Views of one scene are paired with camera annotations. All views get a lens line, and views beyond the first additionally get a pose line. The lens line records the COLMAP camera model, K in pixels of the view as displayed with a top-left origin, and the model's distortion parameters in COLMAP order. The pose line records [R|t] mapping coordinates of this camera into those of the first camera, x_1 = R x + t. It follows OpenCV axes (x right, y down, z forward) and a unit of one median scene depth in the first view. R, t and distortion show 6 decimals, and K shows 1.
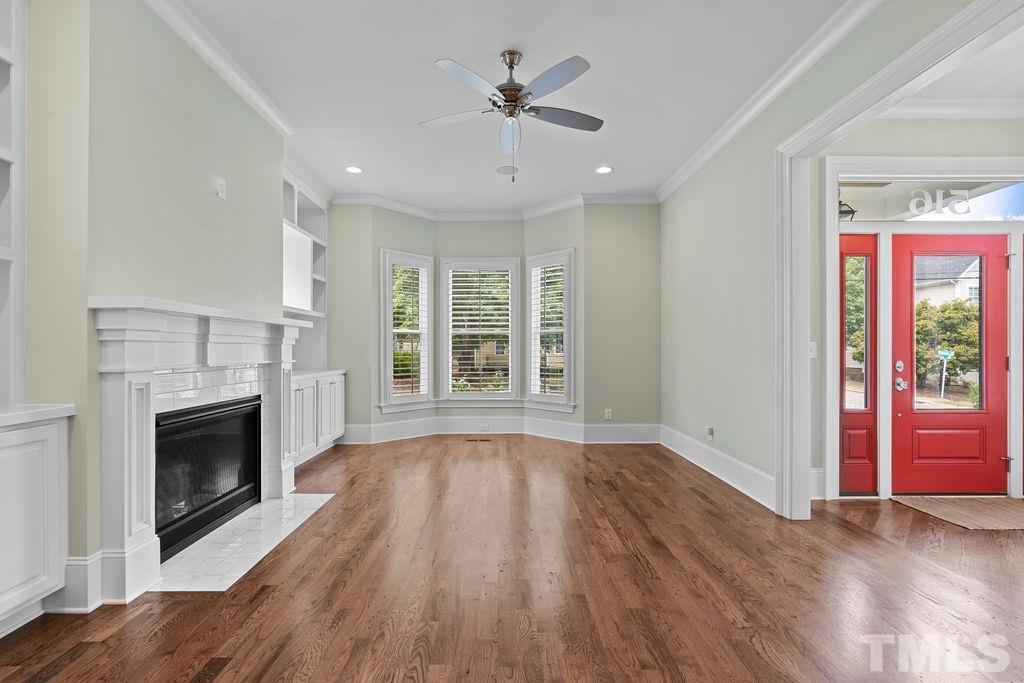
lens RADIAL K [[459.3, 0, 510.4], [0, 459.3, 349.1], [0, 0, 1]] dist [-0.006762, 0.001199]
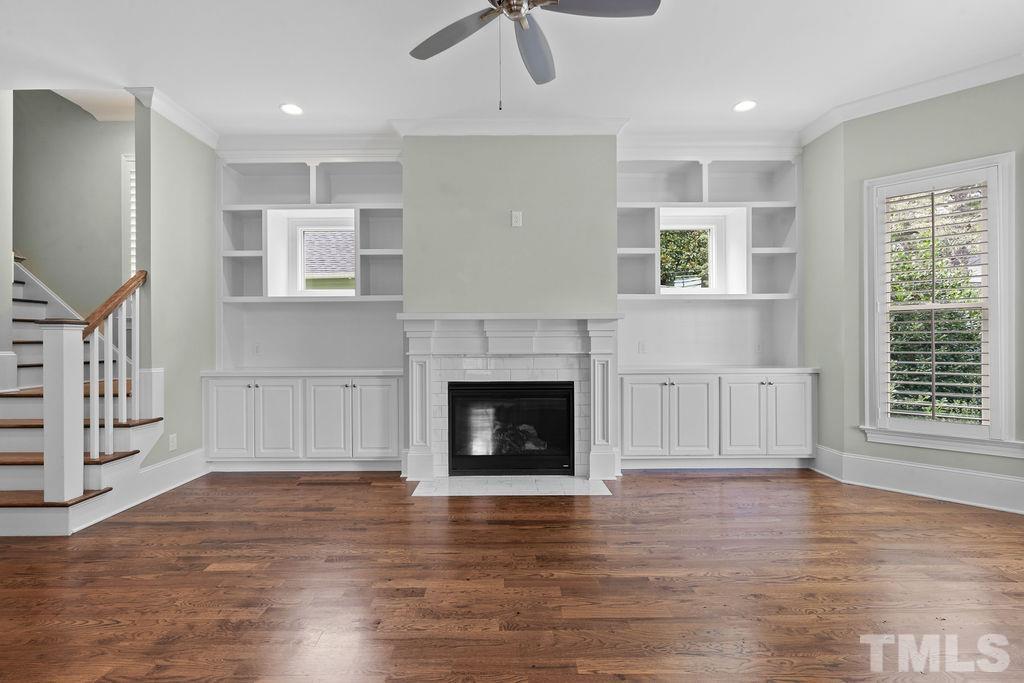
lens RADIAL K [[459.3, 0, 496.8], [0, 459.3, 340.2], [0, 0, 1]] dist [-0.006762, 0.001199]
pose [[-0.016990, 0.000053, -0.999856, 0.709157], [0.007001, 0.999975, -0.000066, -0.005016], [0.999831, -0.007001, -0.016990, 0.980631]]
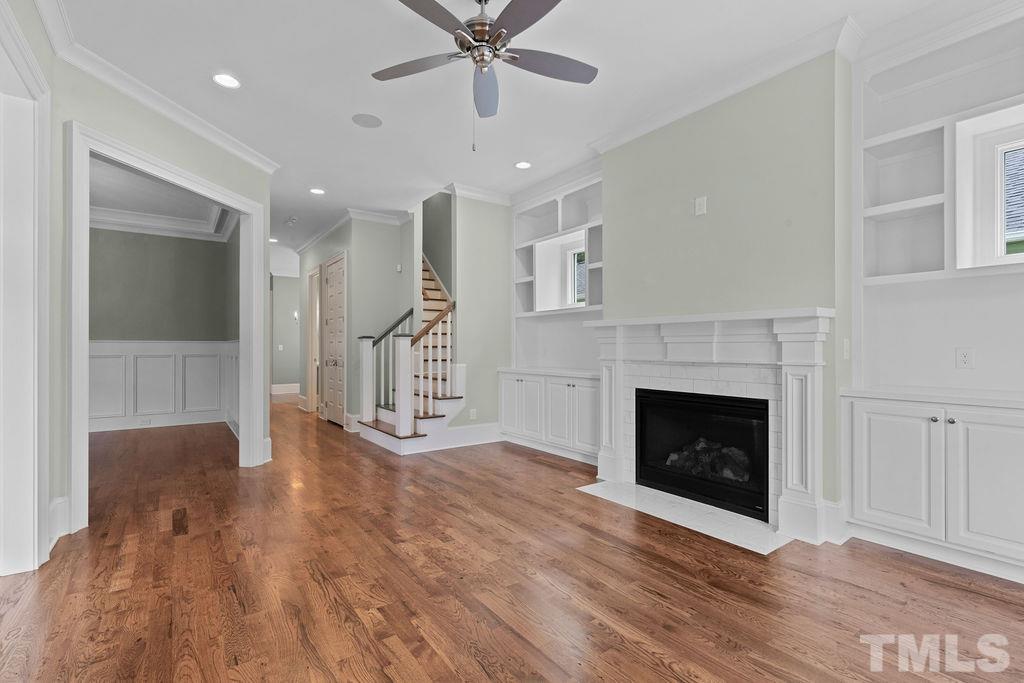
lens RADIAL K [[459.3, 0, 505.4], [0, 459.3, 344.5], [0, 0, 1]] dist [-0.006762, 0.001199]
pose [[-0.819774, 0.002455, -0.572683, 0.434021], [0.006107, 0.999971, -0.004455, -0.006596], [0.572655, -0.007150, -0.819765, 1.687242]]
